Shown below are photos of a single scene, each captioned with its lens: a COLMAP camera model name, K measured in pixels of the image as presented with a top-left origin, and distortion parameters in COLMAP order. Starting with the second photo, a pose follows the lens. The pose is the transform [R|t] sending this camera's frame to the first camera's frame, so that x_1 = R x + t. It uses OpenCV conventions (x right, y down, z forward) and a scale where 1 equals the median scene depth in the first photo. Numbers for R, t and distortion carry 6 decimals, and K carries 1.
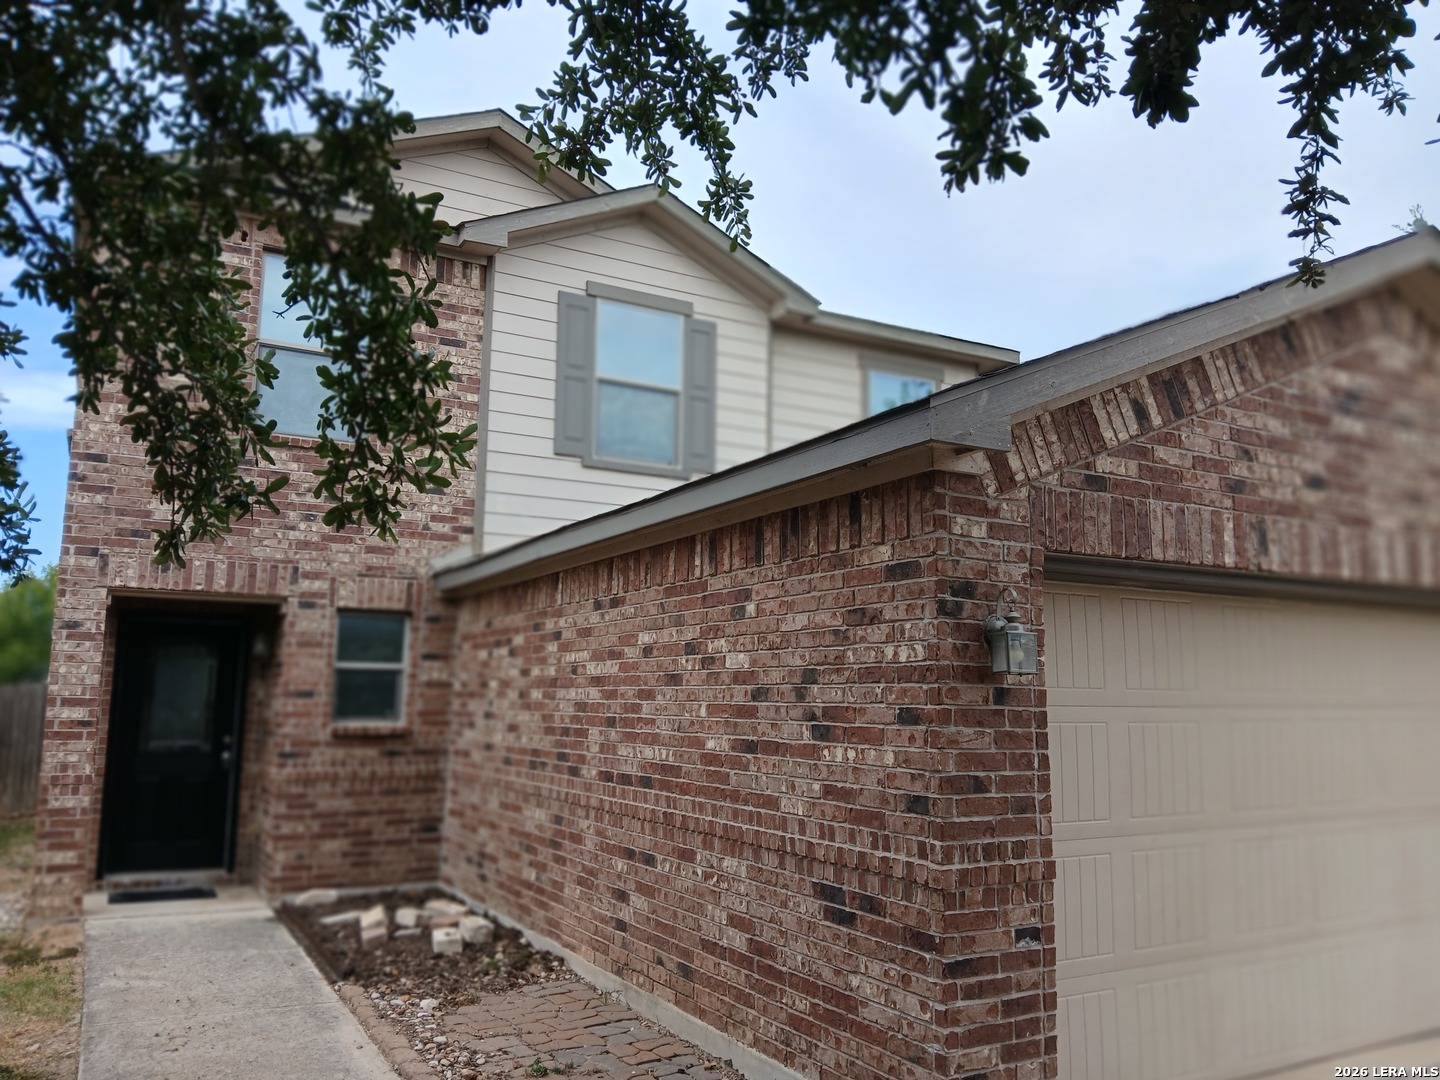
lens RADIAL K [[1162.4, 0, 719.0], [0, 1162.4, 595.1], [0, 0, 1]] dist [0.061793, -0.137390]
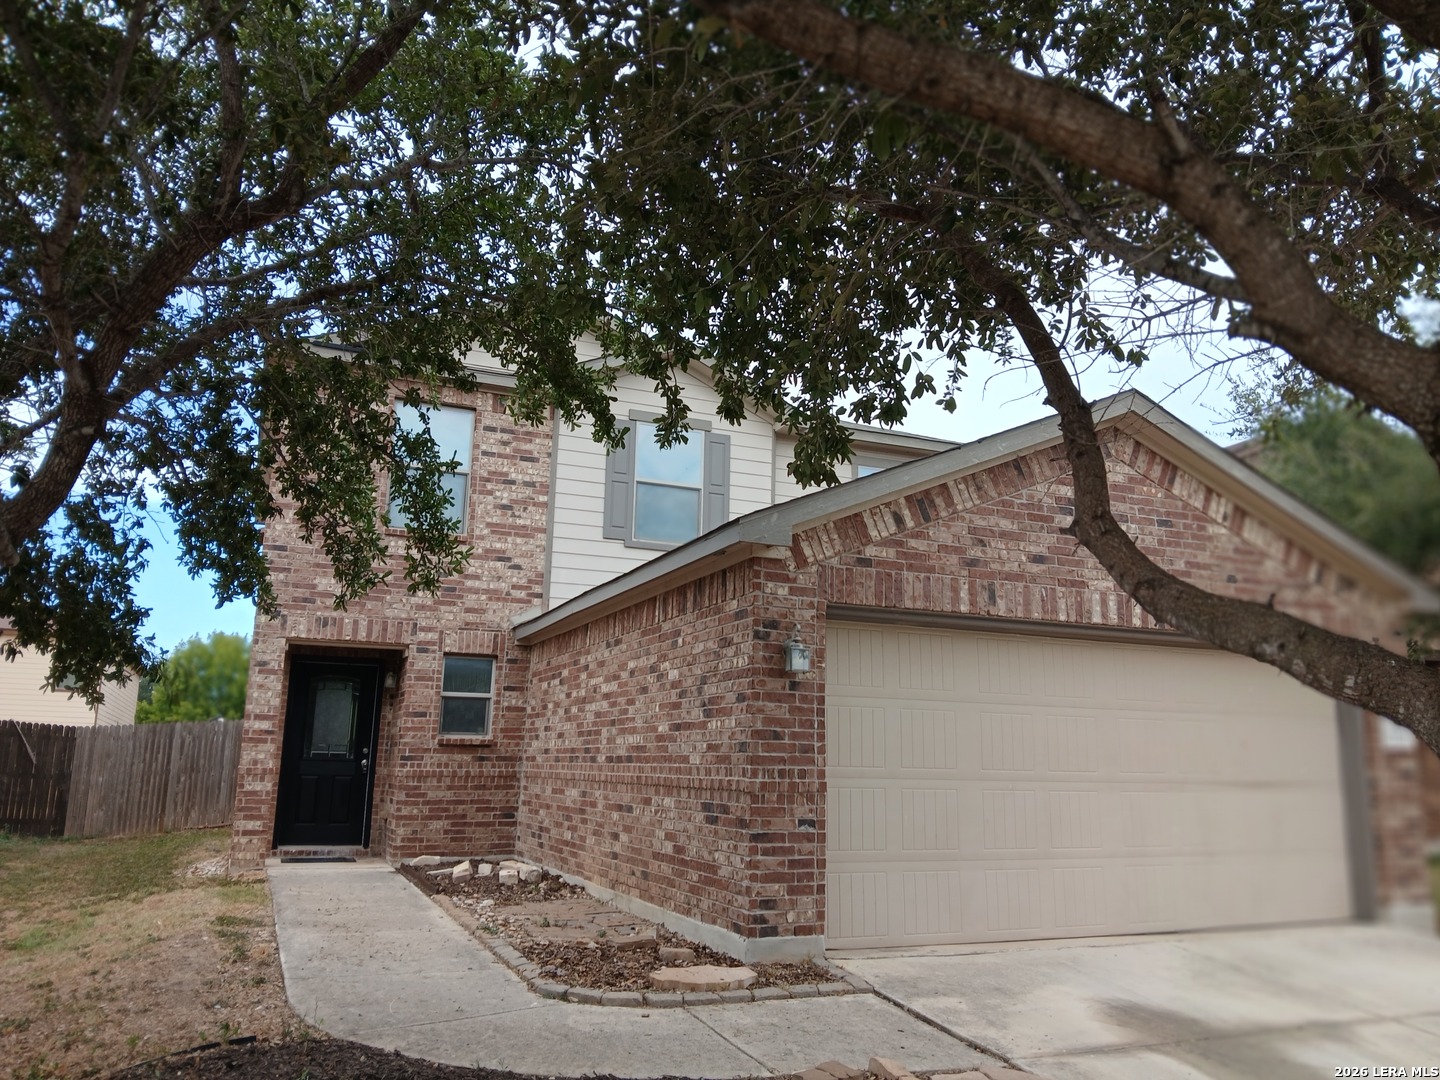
lens RADIAL K [[1162.4, 0, 719.0], [0, 1162.4, 595.1], [0, 0, 1]] dist [0.061793, -0.137390]
pose [[0.994167, -0.008207, -0.107542, 0.220730], [0.001981, 0.998322, -0.057871, 0.035713], [0.107837, 0.057321, 0.992515, -0.511857]]
